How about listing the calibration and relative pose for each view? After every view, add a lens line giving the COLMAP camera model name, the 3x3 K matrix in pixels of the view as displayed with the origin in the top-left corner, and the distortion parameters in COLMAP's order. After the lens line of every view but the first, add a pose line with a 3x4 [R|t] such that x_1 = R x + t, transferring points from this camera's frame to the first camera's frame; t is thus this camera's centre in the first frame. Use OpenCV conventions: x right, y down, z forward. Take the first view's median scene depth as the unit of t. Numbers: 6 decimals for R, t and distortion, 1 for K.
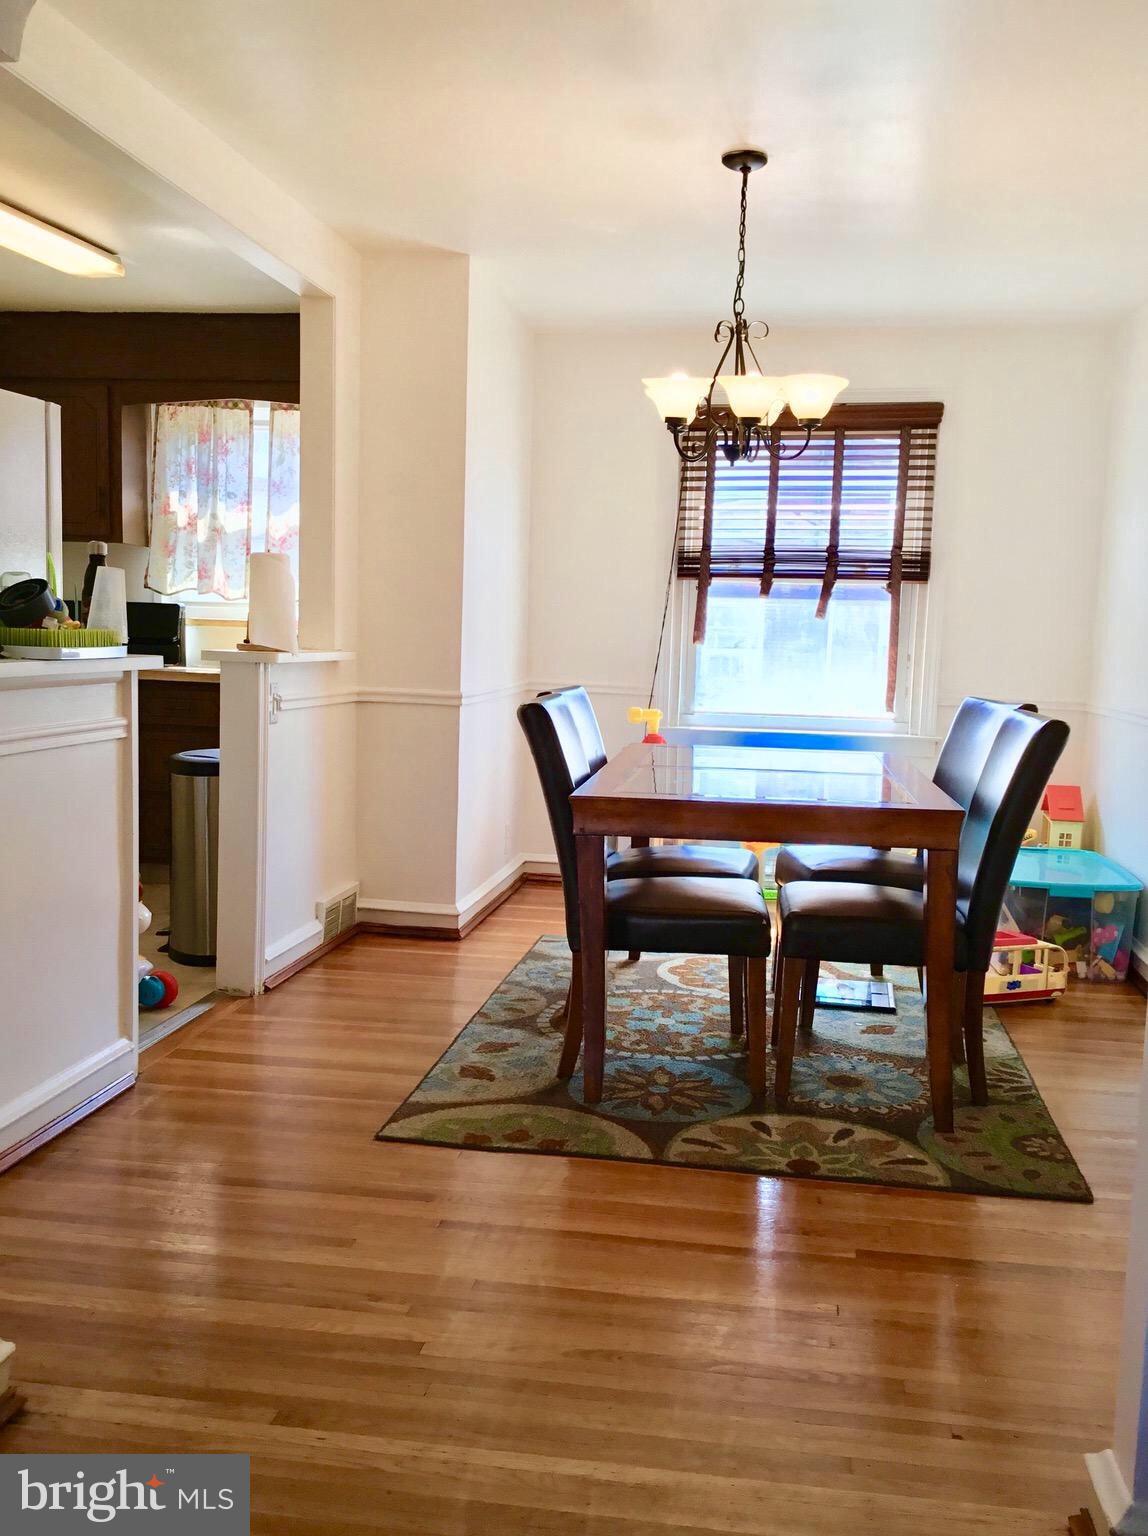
lens RADIAL K [[1385.0, 0, 560.6], [0, 1385.0, 769.8], [0, 0, 1]] dist [0.102756, -0.096021]
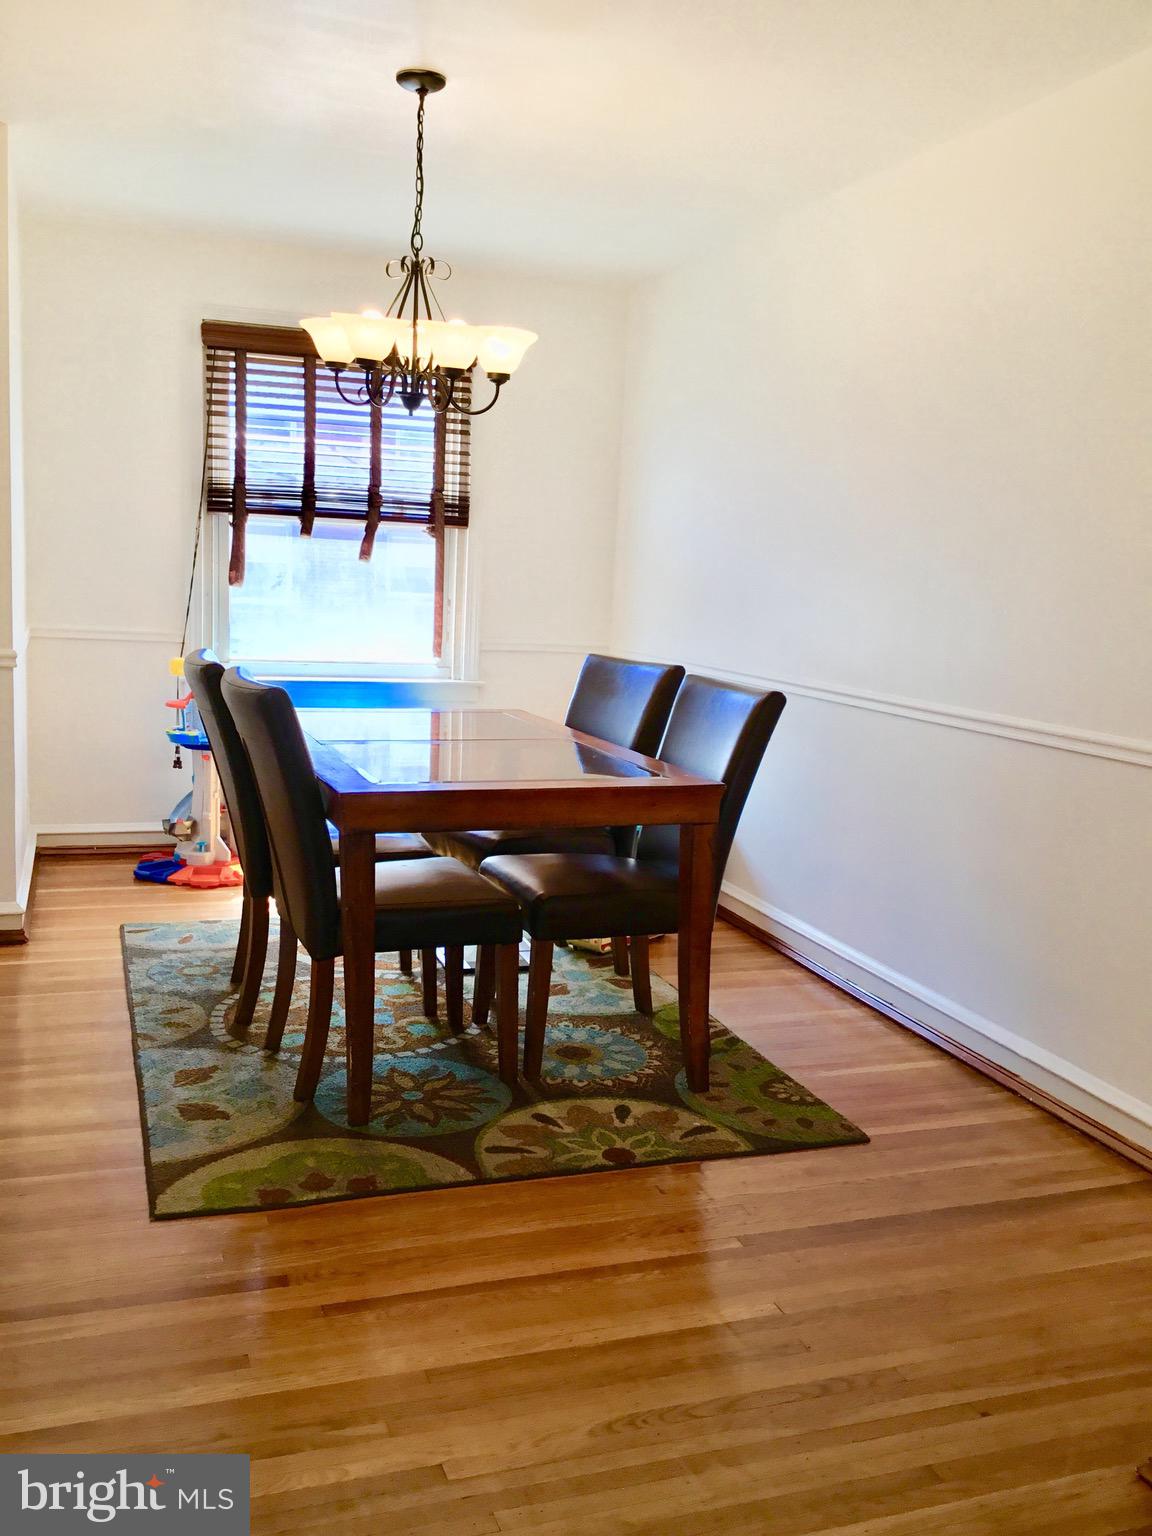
lens RADIAL K [[1385.0, 0, 574.7], [0, 1385.0, 759.4], [0, 0, 1]] dist [0.102756, -0.096021]
pose [[0.880997, -0.053472, 0.470090, -0.238089], [0.026949, 0.997651, 0.062975, -0.046490], [-0.472353, -0.042812, 0.880369, 0.124206]]
